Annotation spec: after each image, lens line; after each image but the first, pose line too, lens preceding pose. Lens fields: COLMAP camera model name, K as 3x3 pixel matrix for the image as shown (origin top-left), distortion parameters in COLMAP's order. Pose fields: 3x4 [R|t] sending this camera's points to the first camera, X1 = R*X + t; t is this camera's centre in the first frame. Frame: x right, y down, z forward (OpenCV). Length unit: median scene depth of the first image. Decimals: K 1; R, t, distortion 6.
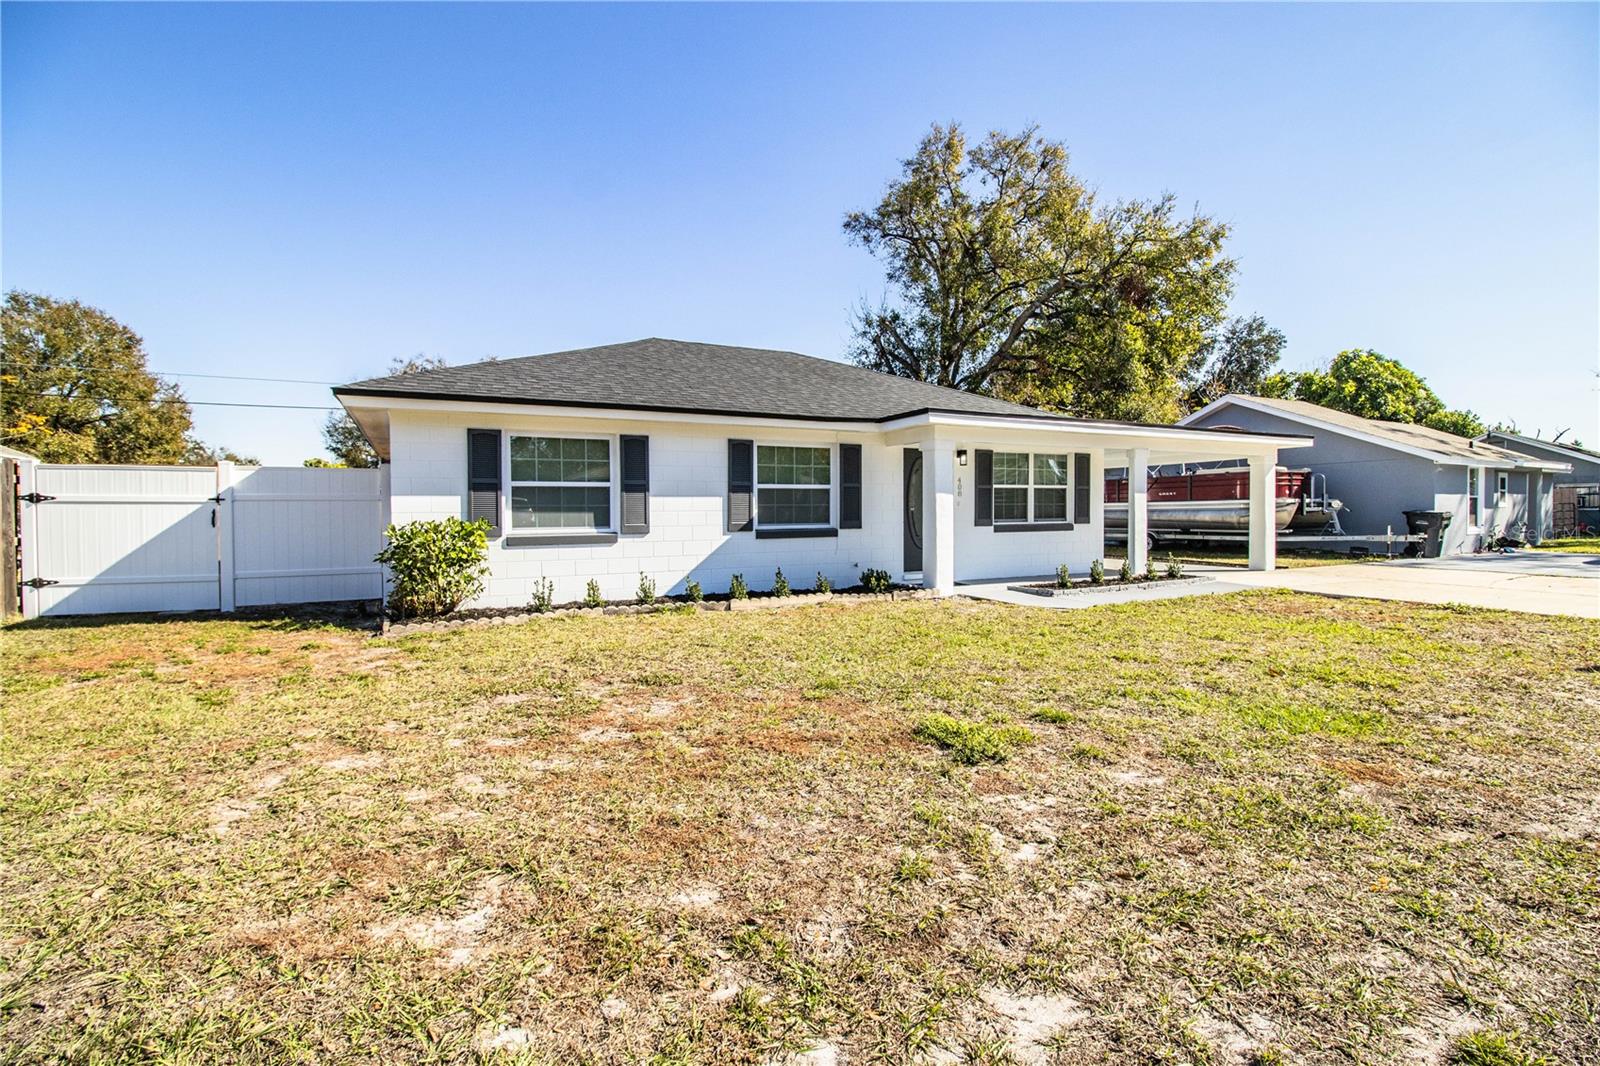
lens RADIAL K [[735.4, 0, 794.5], [0, 735.4, 529.7], [0, 0, 1]] dist [-0.005097, -0.009602]
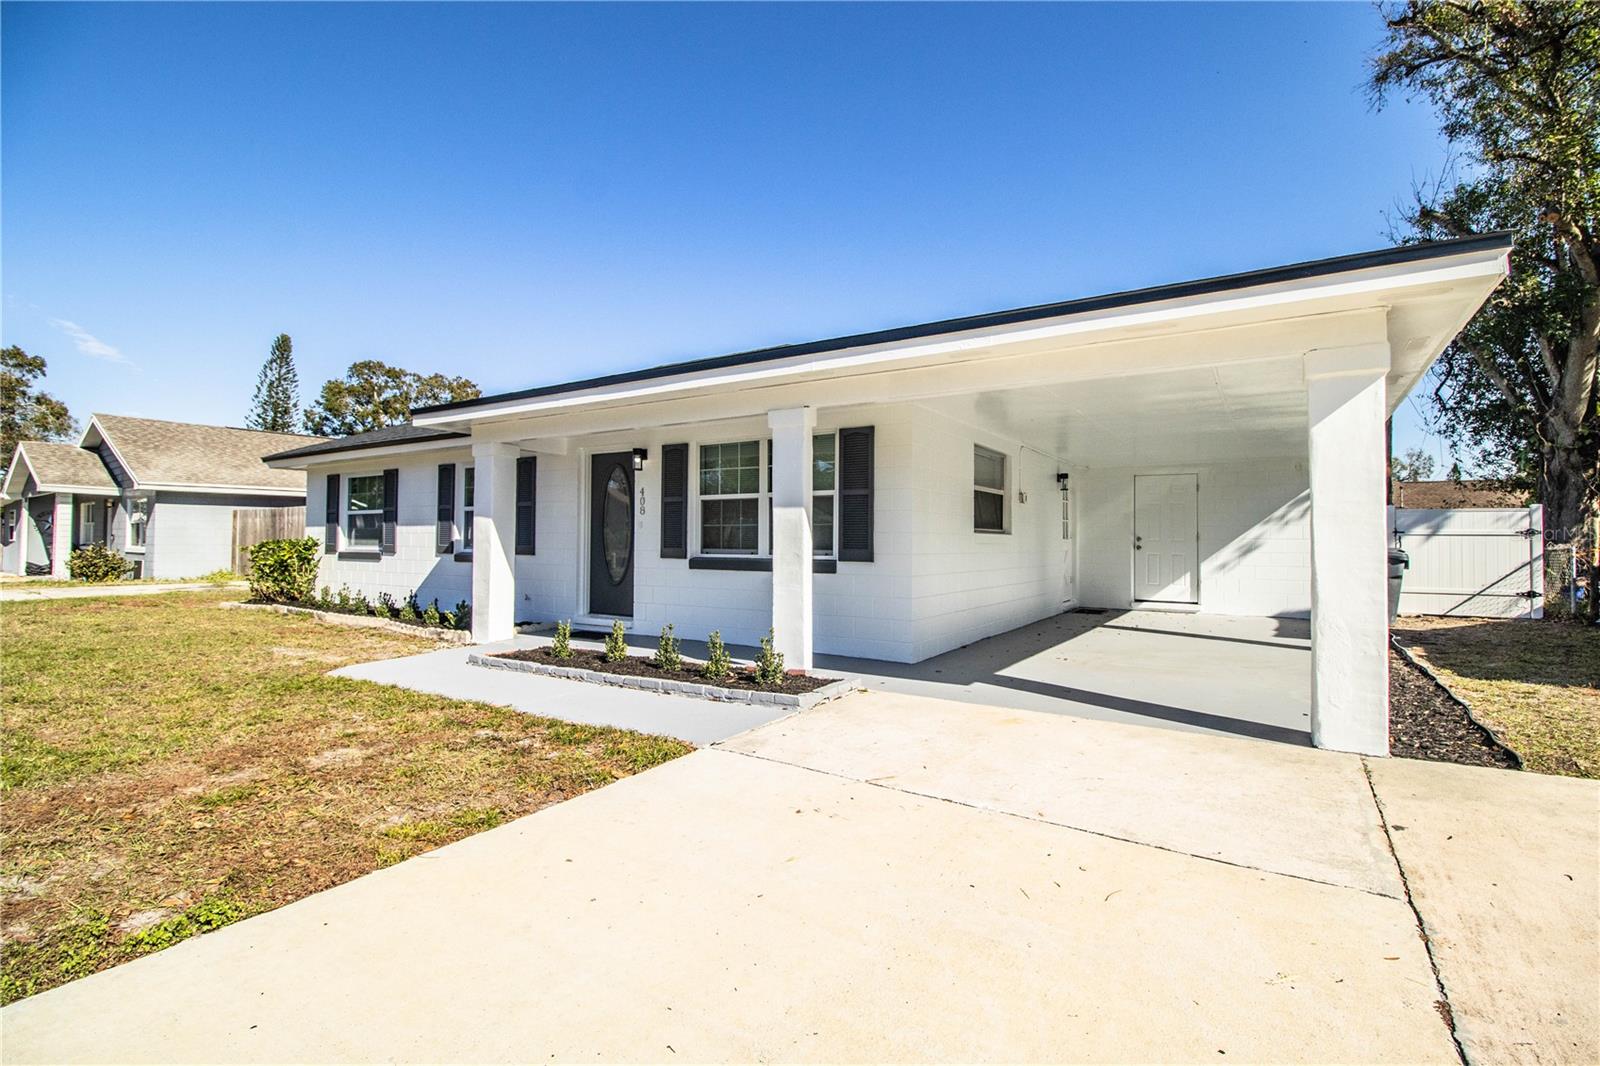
lens RADIAL K [[735.4, 0, 806.3], [0, 735.4, 526.9], [0, 0, 1]] dist [-0.005097, -0.009602]
pose [[0.508037, -0.008657, -0.861292, 1.069588], [-0.031780, 0.999080, -0.028788, -0.021606], [0.860749, 0.041998, 0.507294, 0.912939]]
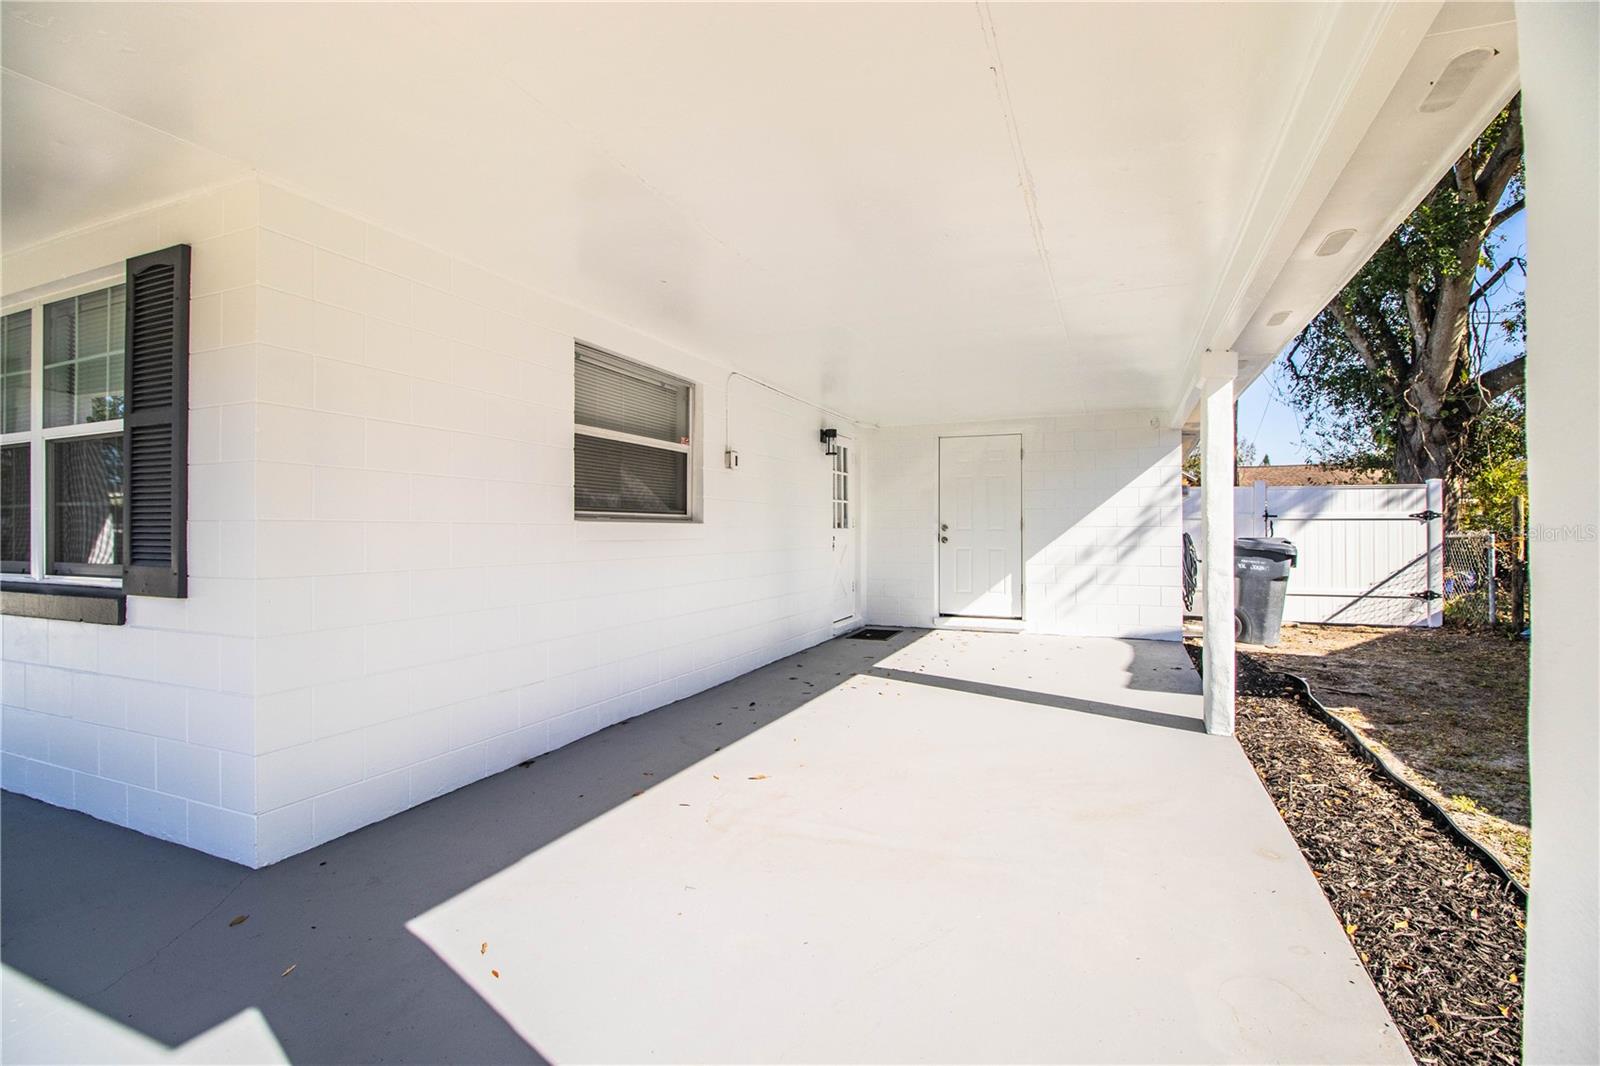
lens RADIAL K [[735.4, 0, 805.9], [0, 735.4, 529.4], [0, 0, 1]] dist [-0.005097, -0.009602]
pose [[0.647398, 0.003183, -0.762145, 0.860247], [-0.021464, 0.999671, -0.014058, -0.035808], [0.761850, 0.025460, 0.647253, 1.306057]]
